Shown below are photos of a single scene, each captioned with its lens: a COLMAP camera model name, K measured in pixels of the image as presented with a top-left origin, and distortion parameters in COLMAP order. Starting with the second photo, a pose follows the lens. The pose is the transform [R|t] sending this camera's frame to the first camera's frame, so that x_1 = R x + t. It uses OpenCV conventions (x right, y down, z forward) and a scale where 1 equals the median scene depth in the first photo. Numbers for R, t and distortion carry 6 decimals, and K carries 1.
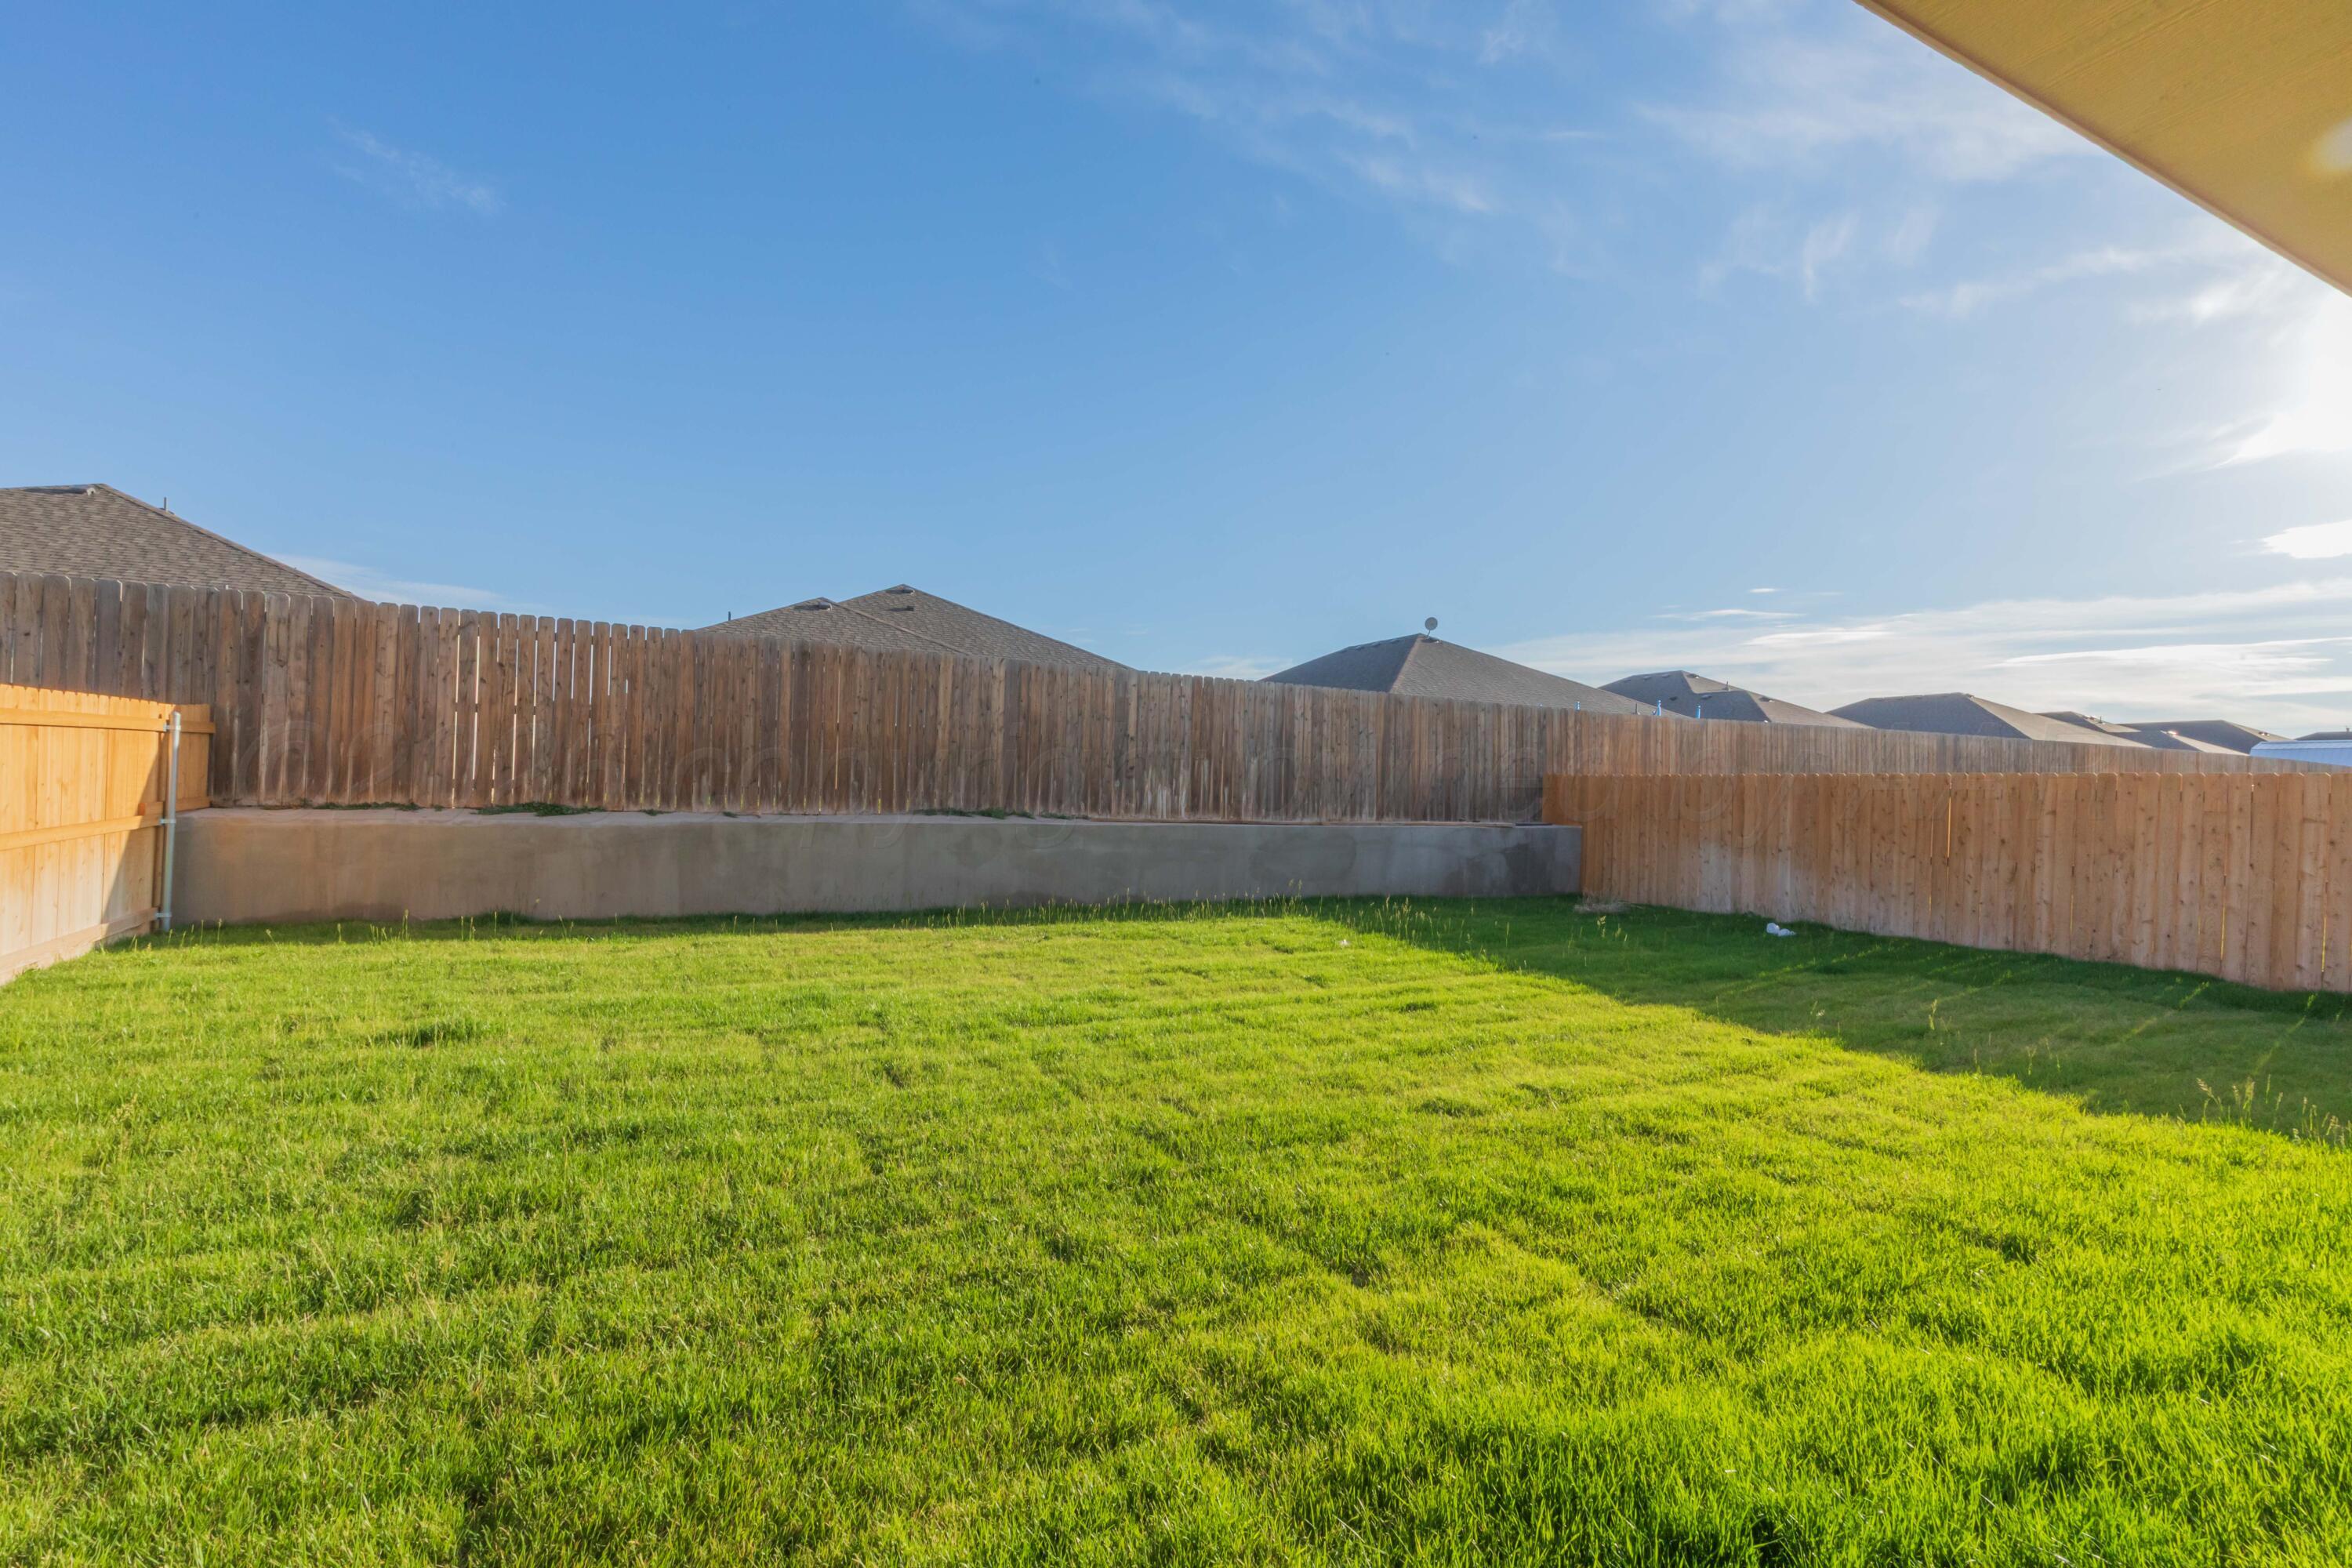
lens RADIAL K [[1059.0, 0, 1179.0], [0, 1059.0, 792.8], [0, 0, 1]] dist [0.007421, -0.000411]
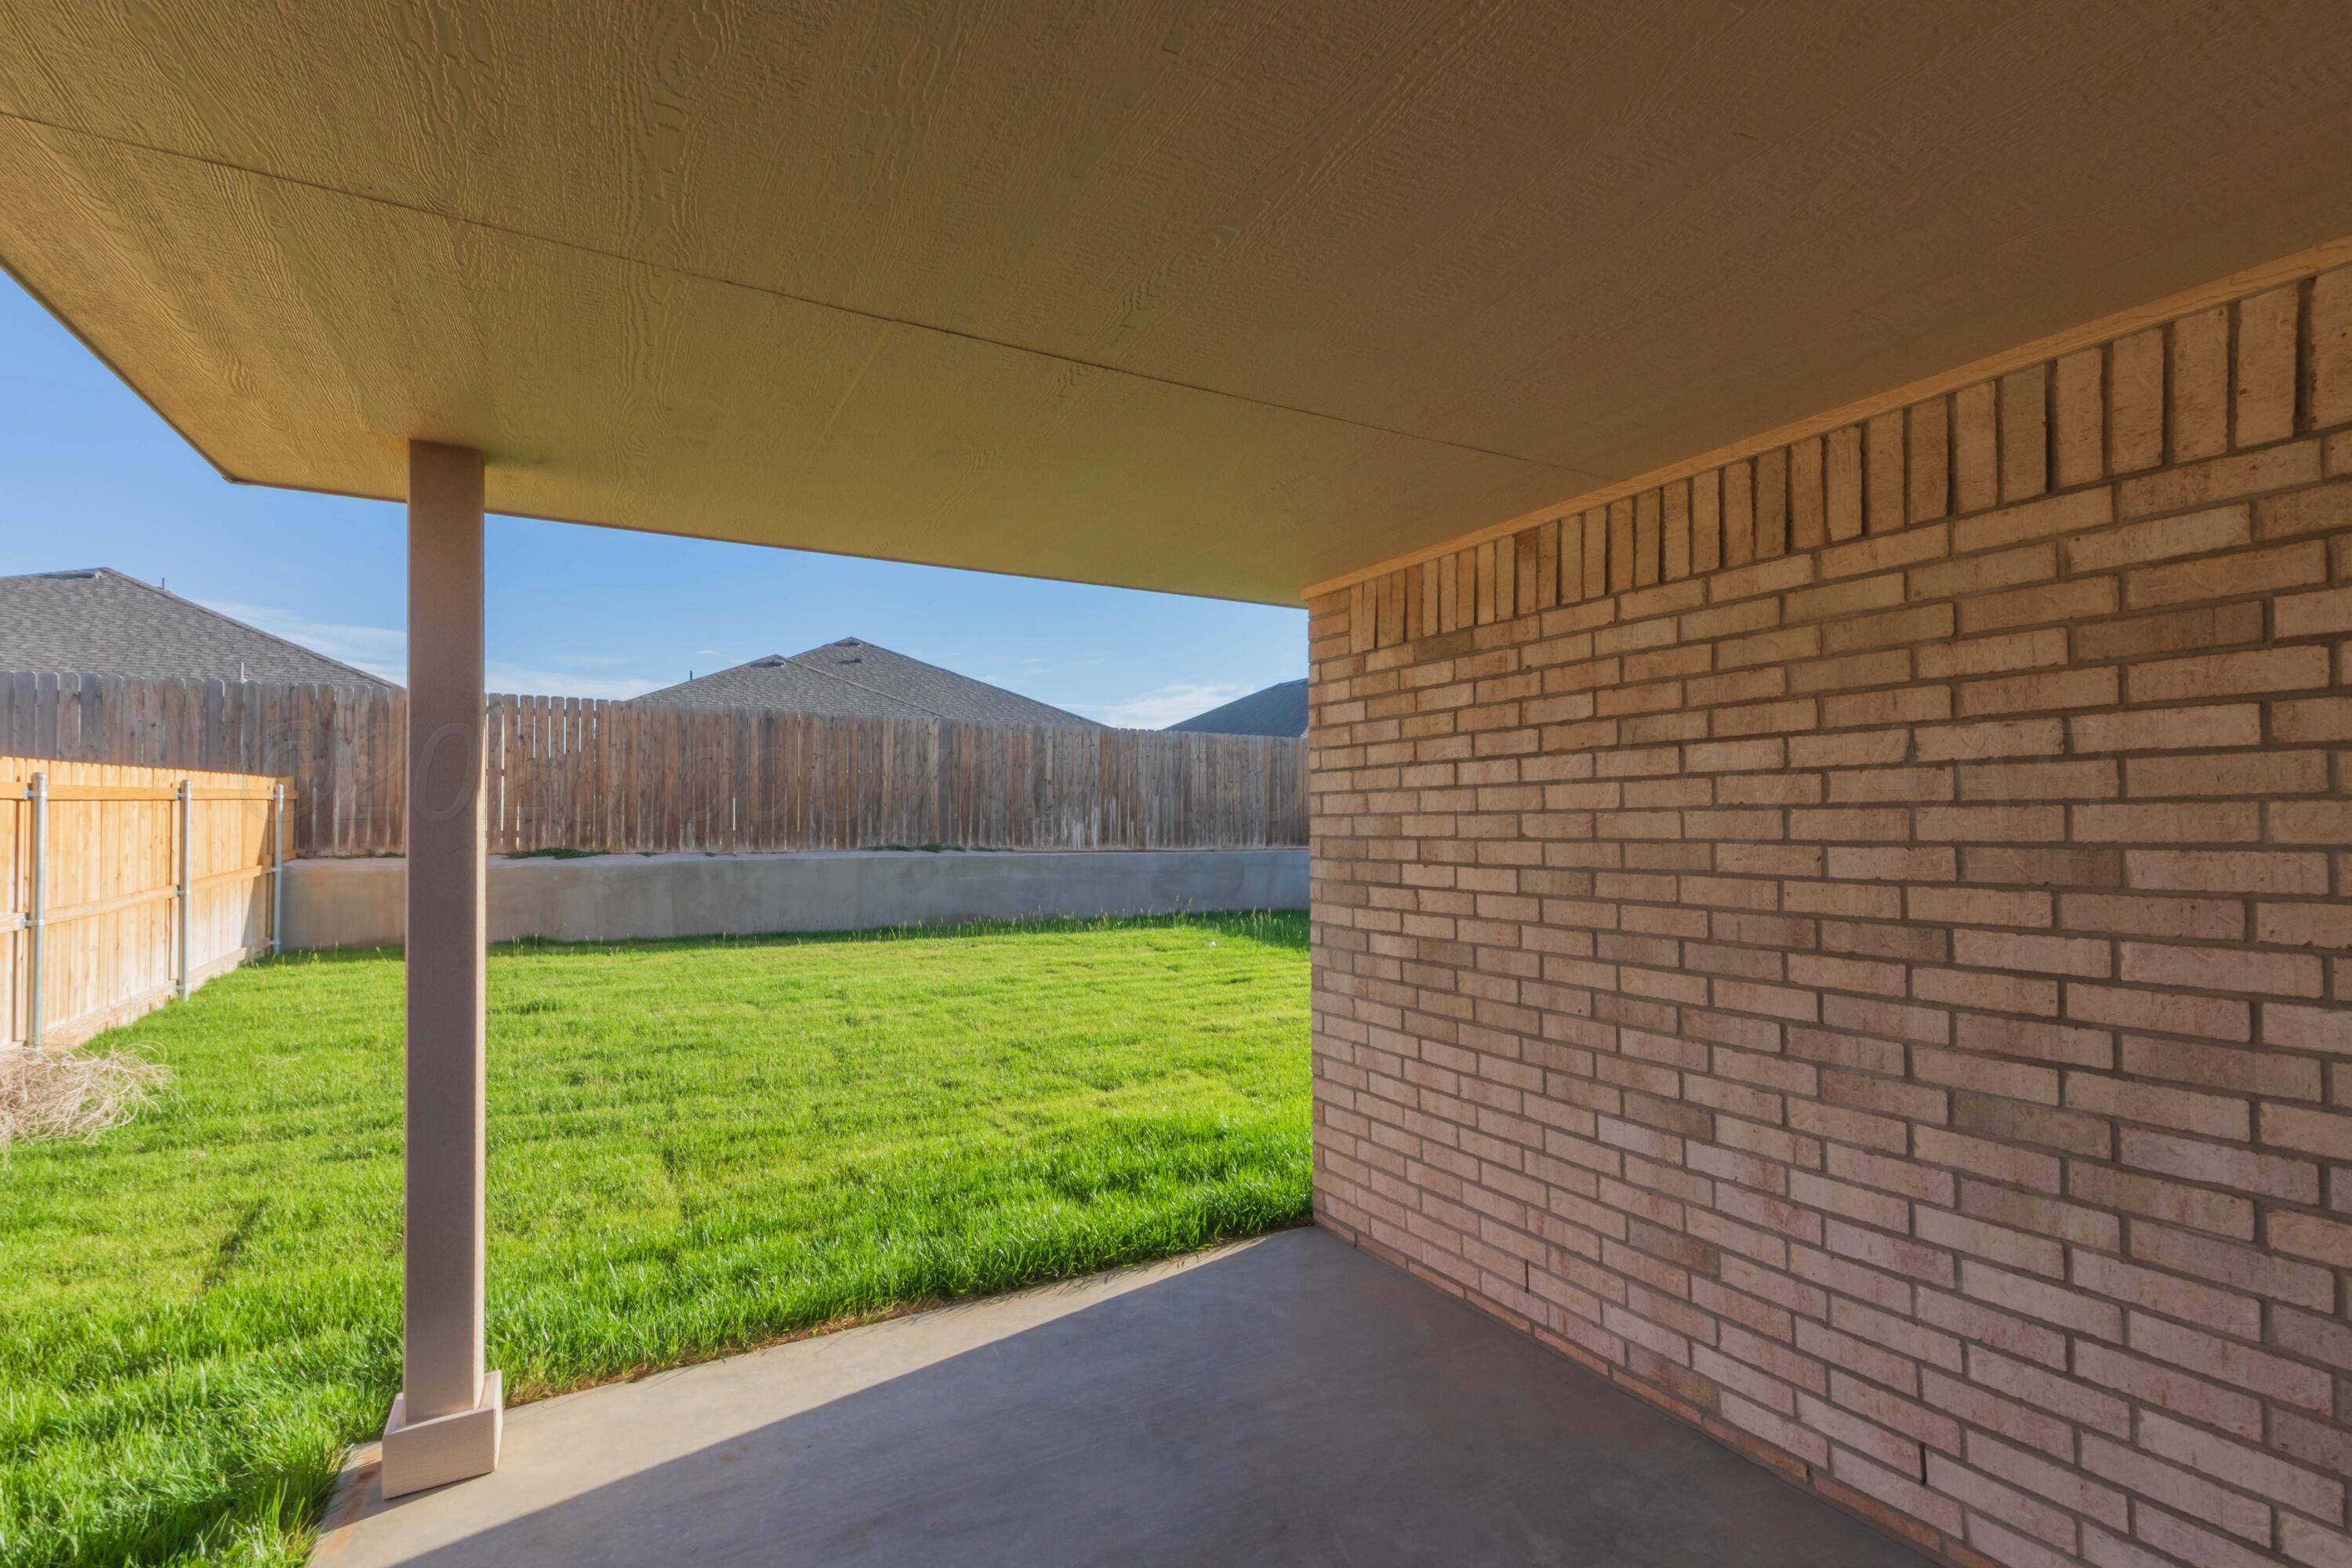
lens RADIAL K [[1113.6, 0, 1183.0], [0, 1113.6, 822.9], [0, 0, 1]] dist [0.010695, -0.000782]
pose [[0.999249, -0.024520, 0.030019, 0.082066], [0.024566, 0.999698, -0.001151, -0.000792], [-0.029982, 0.001888, 0.999549, -0.305058]]
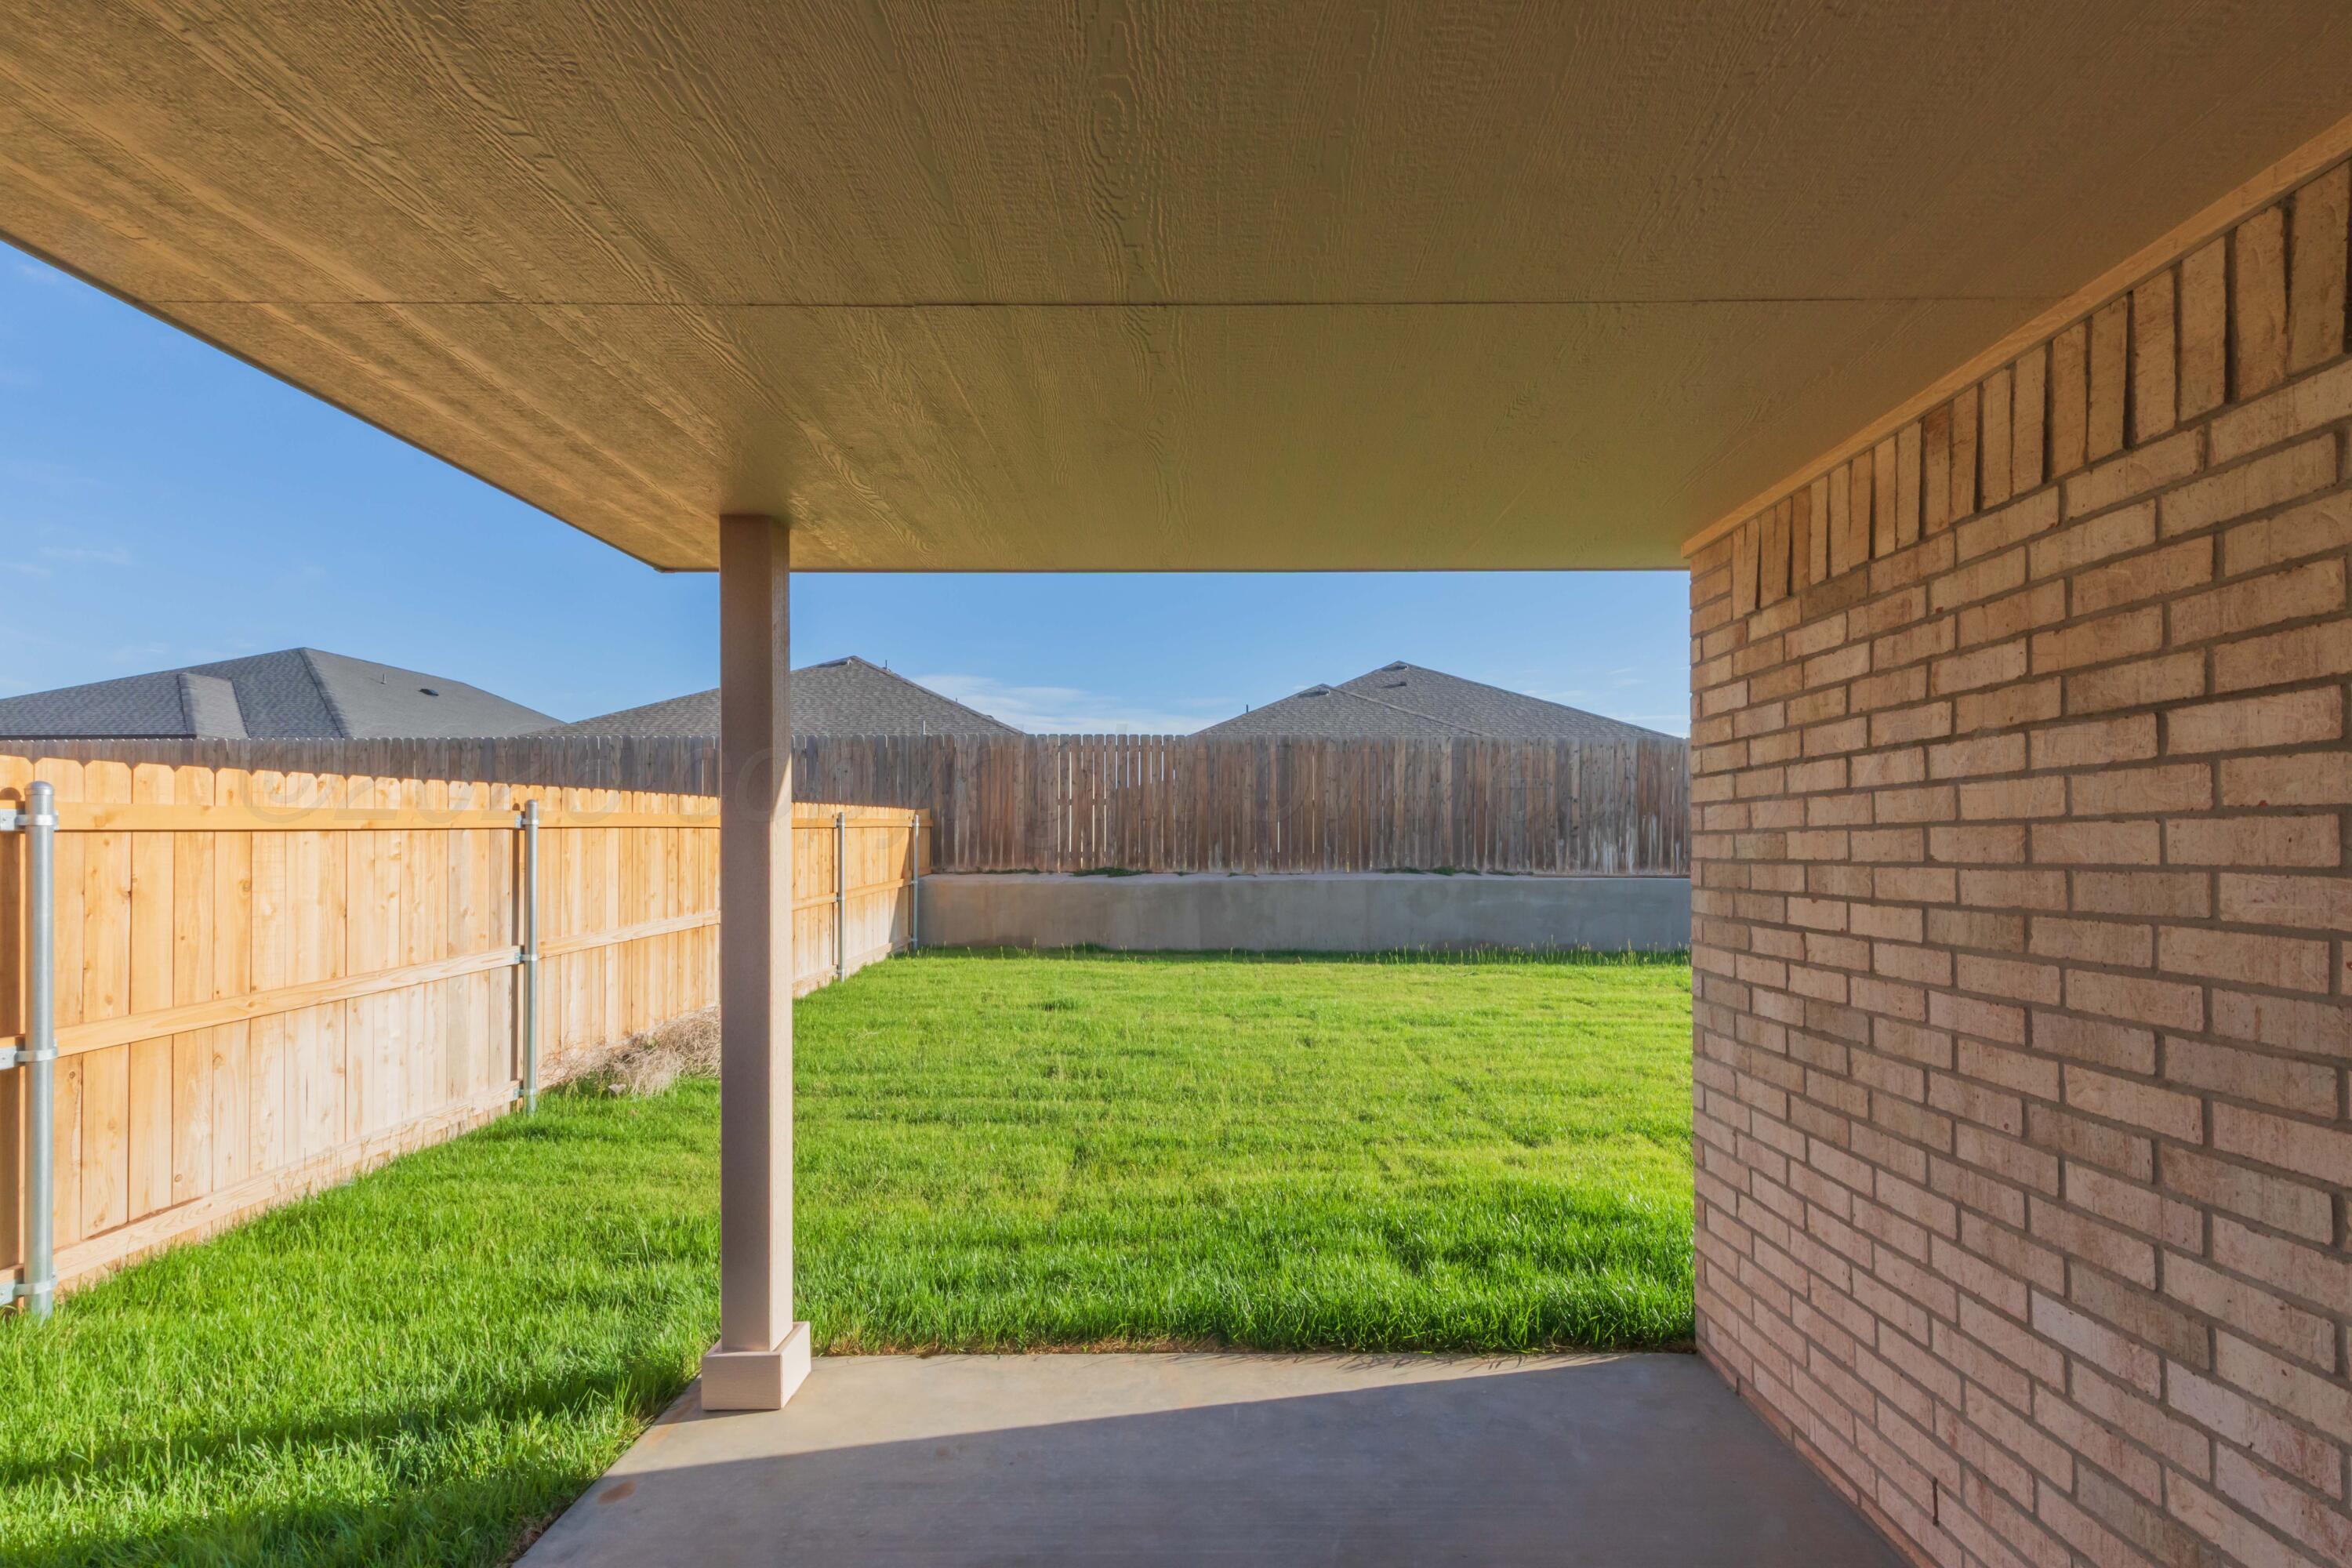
lens RADIAL K [[1117.1, 0, 1173.8], [0, 1117.1, 858.3], [0, 0, 1]] dist [0.003134, -0.000816]
pose [[0.880842, -0.020221, -0.472979, 0.164238], [0.021779, 0.999760, -0.002183, 0.002059], [0.472909, -0.008378, 0.881071, -0.249719]]
